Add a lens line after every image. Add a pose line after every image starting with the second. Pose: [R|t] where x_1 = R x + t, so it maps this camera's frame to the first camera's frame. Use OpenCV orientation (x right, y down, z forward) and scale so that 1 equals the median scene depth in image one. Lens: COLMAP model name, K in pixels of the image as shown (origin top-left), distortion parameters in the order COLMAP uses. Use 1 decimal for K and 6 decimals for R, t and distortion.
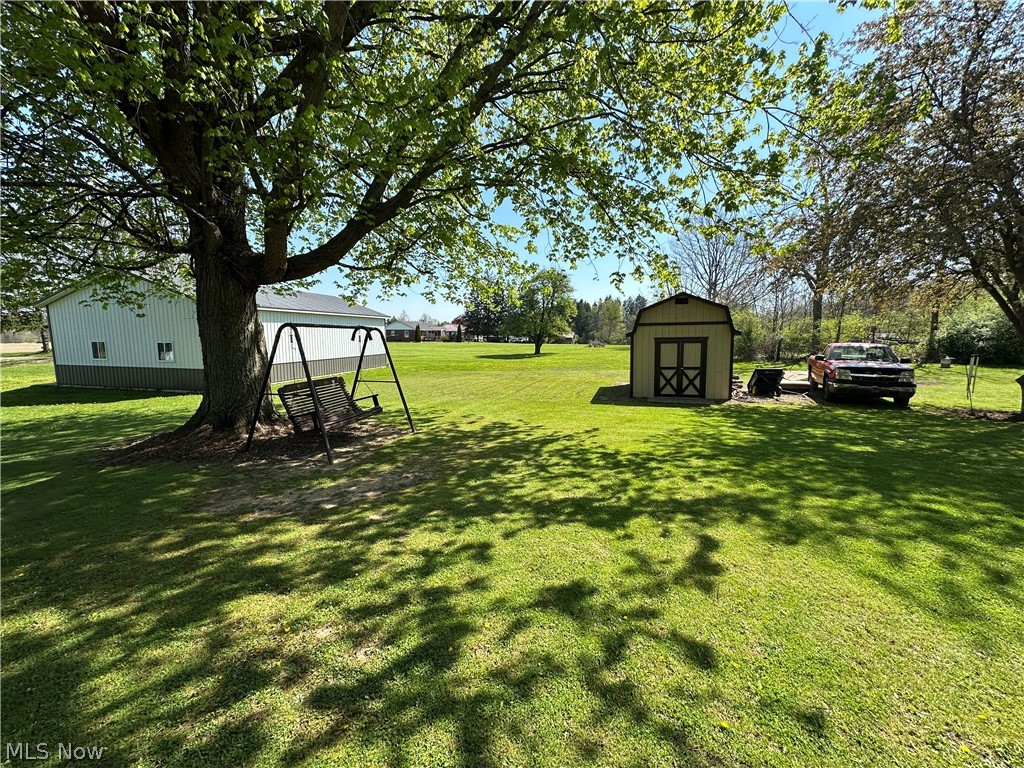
lens RADIAL K [[411.2, 0, 511.6], [0, 411.2, 384.8], [0, 0, 1]] dist [-0.001896, 0.001064]
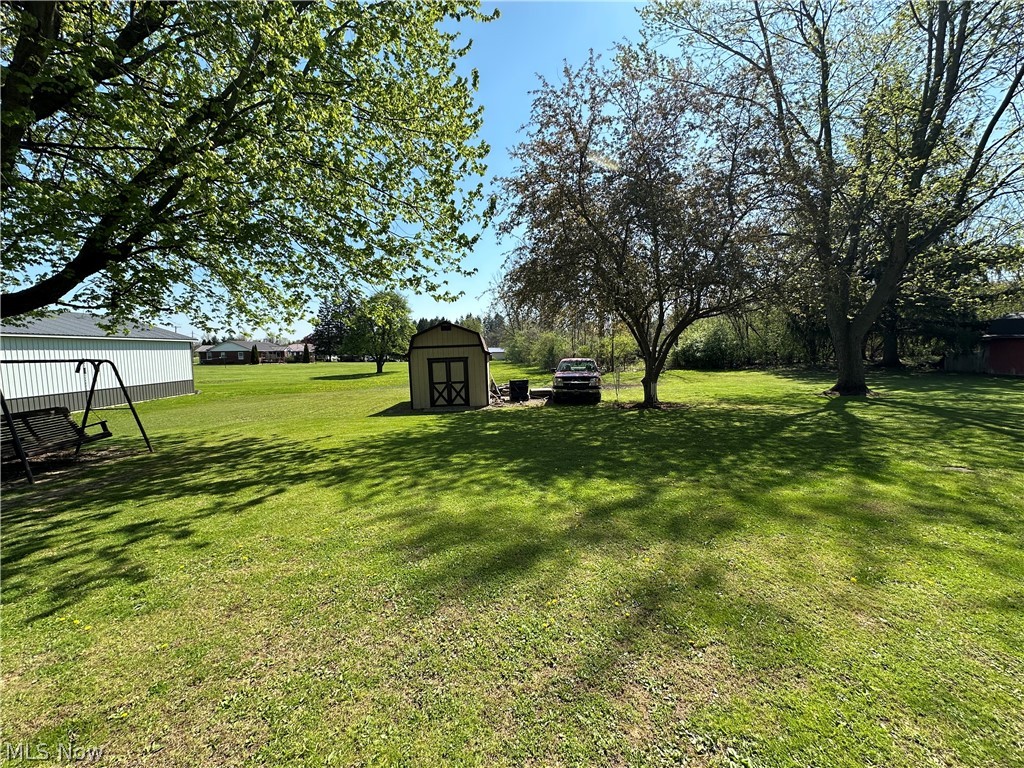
lens RADIAL K [[411.2, 0, 512.6], [0, 411.2, 381.5], [0, 0, 1]] dist [-0.001896, 0.001064]
pose [[0.950888, -0.043632, 0.306444, 0.399770], [0.058066, 0.997584, -0.038140, 0.025222], [-0.304039, 0.054061, 0.951124, -0.406028]]
